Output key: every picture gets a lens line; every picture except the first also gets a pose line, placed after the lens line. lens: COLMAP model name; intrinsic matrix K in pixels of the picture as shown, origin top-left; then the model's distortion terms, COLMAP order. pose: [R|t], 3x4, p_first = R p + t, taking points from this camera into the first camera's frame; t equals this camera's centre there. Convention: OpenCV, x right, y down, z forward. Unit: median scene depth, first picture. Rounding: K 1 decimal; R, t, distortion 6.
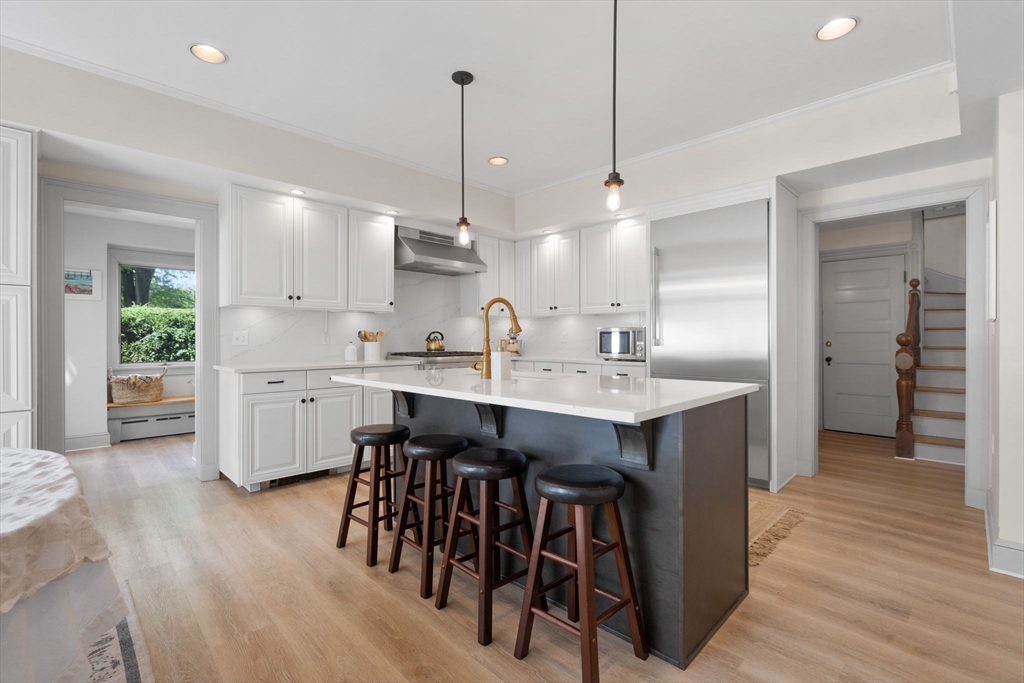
lens RADIAL K [[460.5, 0, 509.7], [0, 460.5, 339.7], [0, 0, 1]] dist [-0.003031, -0.000512]
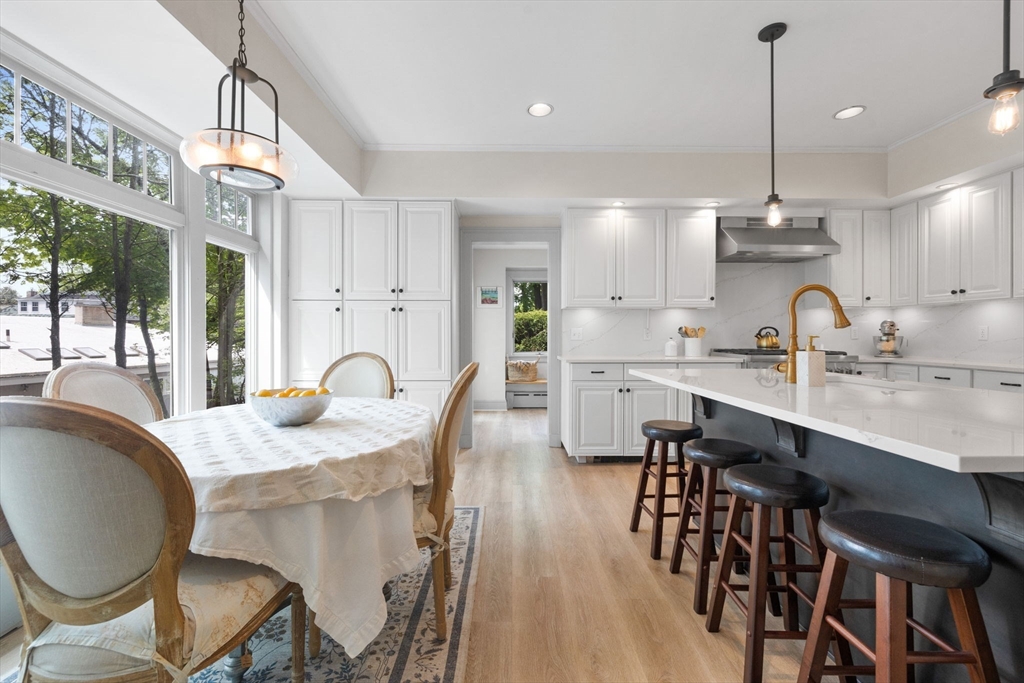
lens RADIAL K [[433.2, 0, 510.5], [0, 433.2, 336.1], [0, 0, 1]] dist [-0.004815, 0.000148]
pose [[0.720684, 0.003423, -0.693256, 0.081817], [-0.002447, 0.999994, 0.002394, -0.000487], [0.693260, -0.000029, 0.720688, 0.058361]]
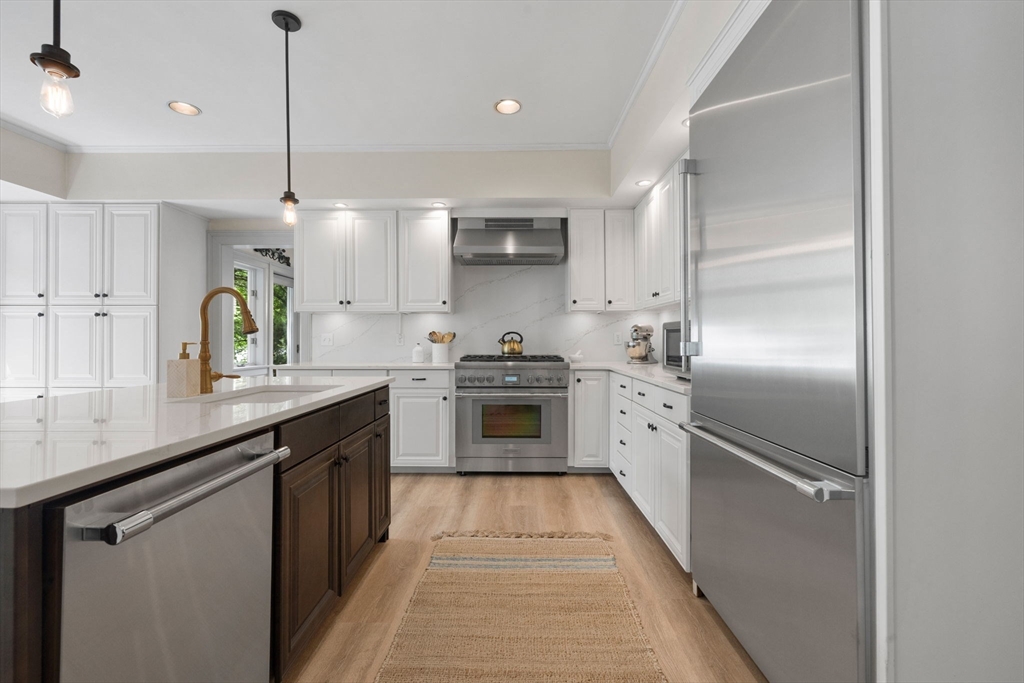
lens RADIAL K [[433.2, 0, 514.4], [0, 433.2, 333.8], [0, 0, 1]] dist [-0.004815, 0.000148]
pose [[0.709015, -0.008399, -0.705144, 0.547066], [-0.001738, 0.999905, -0.013658, -0.004315], [0.705191, 0.010909, 0.708933, 0.570406]]
